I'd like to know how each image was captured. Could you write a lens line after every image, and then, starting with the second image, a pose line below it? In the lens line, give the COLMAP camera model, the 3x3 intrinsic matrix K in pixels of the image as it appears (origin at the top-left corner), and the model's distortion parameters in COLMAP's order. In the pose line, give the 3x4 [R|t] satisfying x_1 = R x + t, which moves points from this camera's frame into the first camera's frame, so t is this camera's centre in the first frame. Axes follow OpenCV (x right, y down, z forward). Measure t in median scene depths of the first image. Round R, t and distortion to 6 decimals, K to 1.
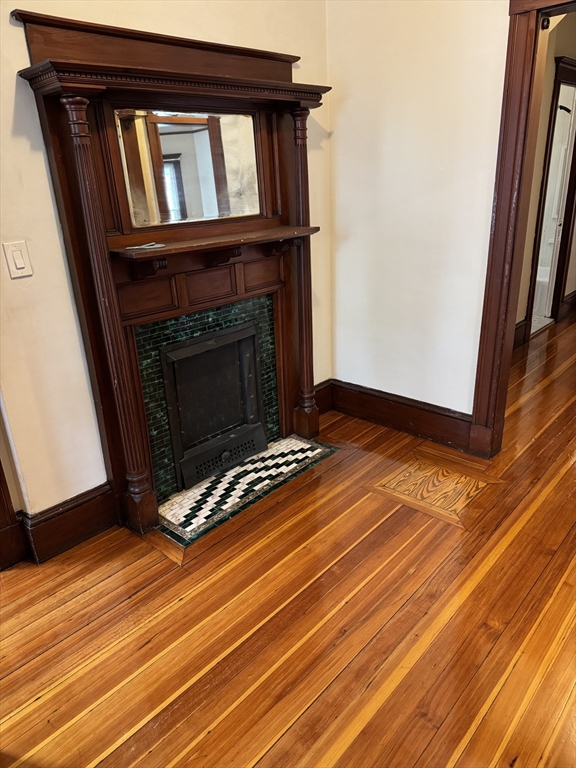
lens RADIAL K [[548.7, 0, 289.1], [0, 548.7, 384.9], [0, 0, 1]] dist [0.058986, -0.060957]
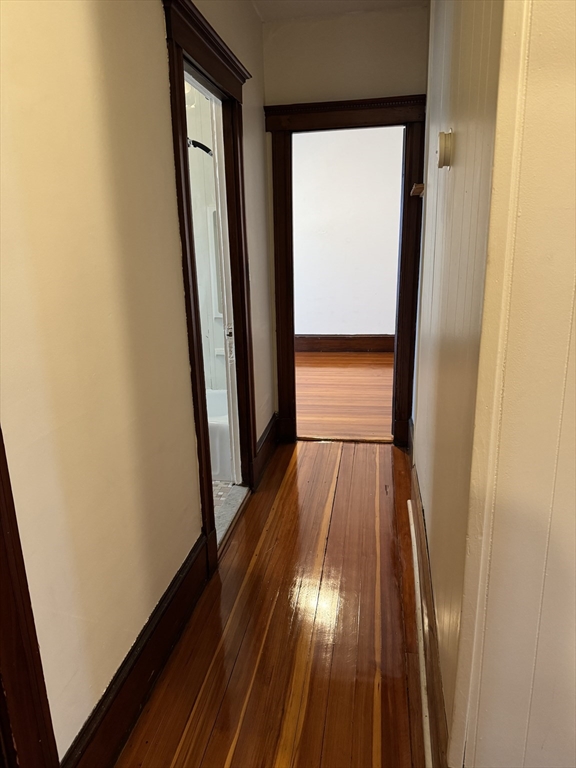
lens RADIAL K [[548.7, 0, 288.8], [0, 548.7, 383.4], [0, 0, 1]] dist [0.058986, -0.060957]
pose [[0.845936, -0.122642, 0.518991, 0.225931], [0.187089, 0.979592, -0.073463, -0.174749], [-0.499390, 0.159243, 0.851617, 0.467943]]
